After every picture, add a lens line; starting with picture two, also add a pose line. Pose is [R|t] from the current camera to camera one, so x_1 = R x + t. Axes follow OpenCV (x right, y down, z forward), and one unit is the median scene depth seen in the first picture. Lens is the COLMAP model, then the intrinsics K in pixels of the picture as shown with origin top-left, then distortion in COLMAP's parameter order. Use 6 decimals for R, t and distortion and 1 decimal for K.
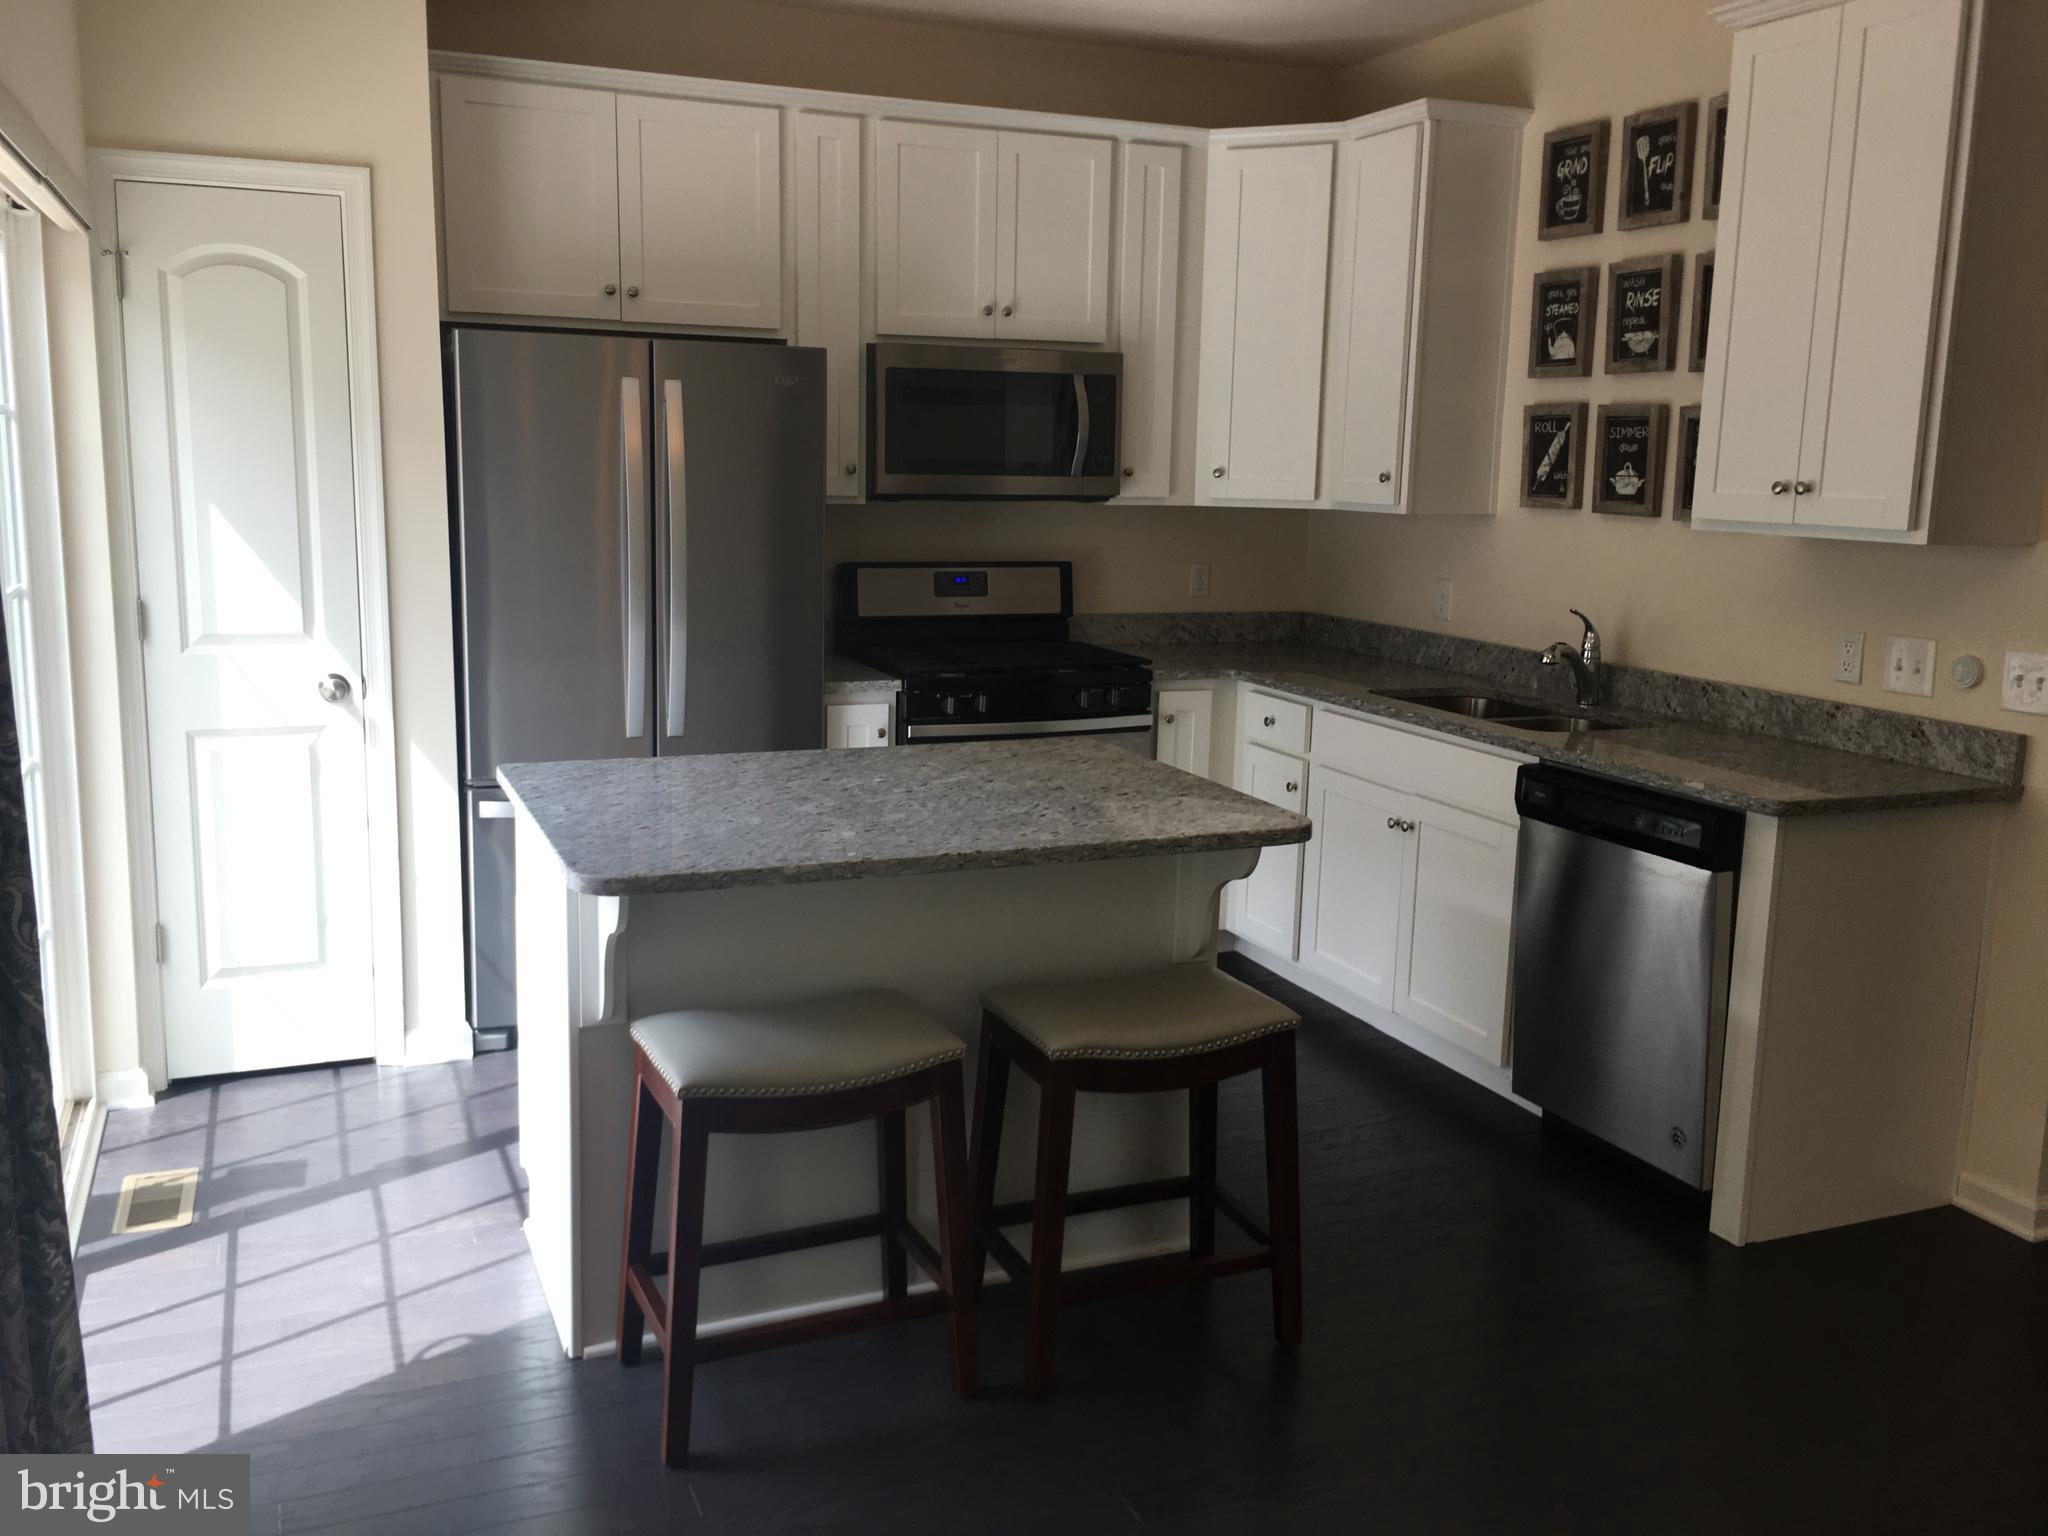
lens RADIAL K [[1754.1, 0, 1039.8], [0, 1754.1, 736.2], [0, 0, 1]] dist [0.073683, -0.085050]
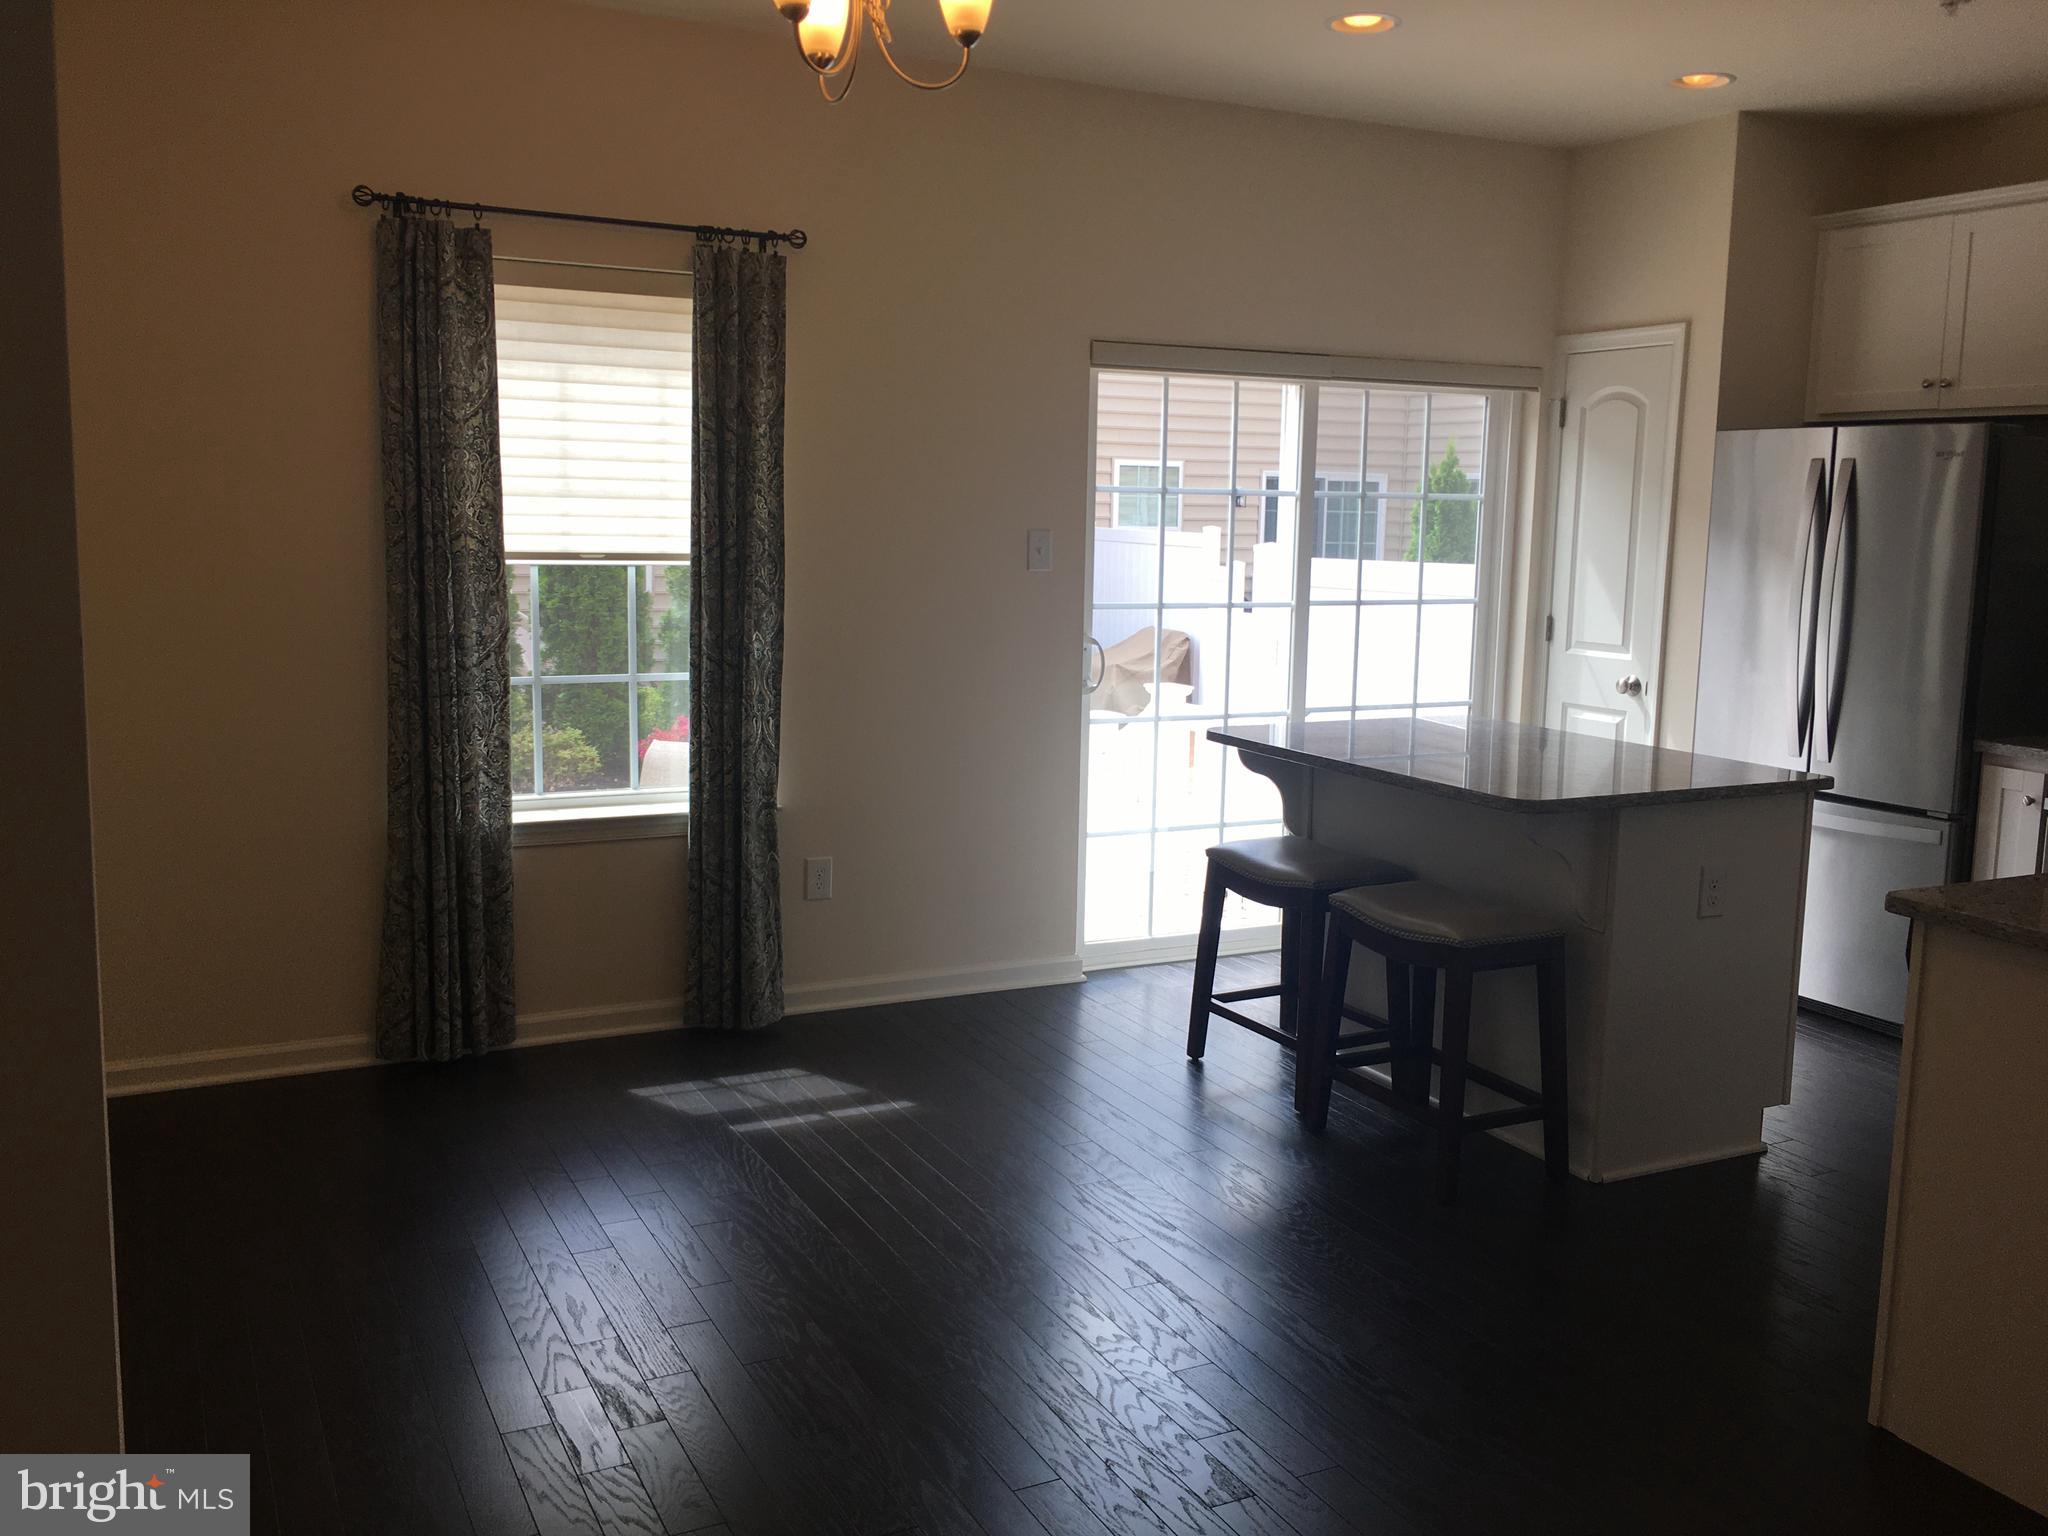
lens RADIAL K [[1754.1, 0, 1020.7], [0, 1754.1, 765.7], [0, 0, 1]] dist [0.073683, -0.085050]
pose [[0.079282, 0.132096, -0.988061, 1.020482], [-0.177356, 0.977237, 0.116418, -0.044256], [0.980948, 0.166009, 0.100906, 0.391236]]
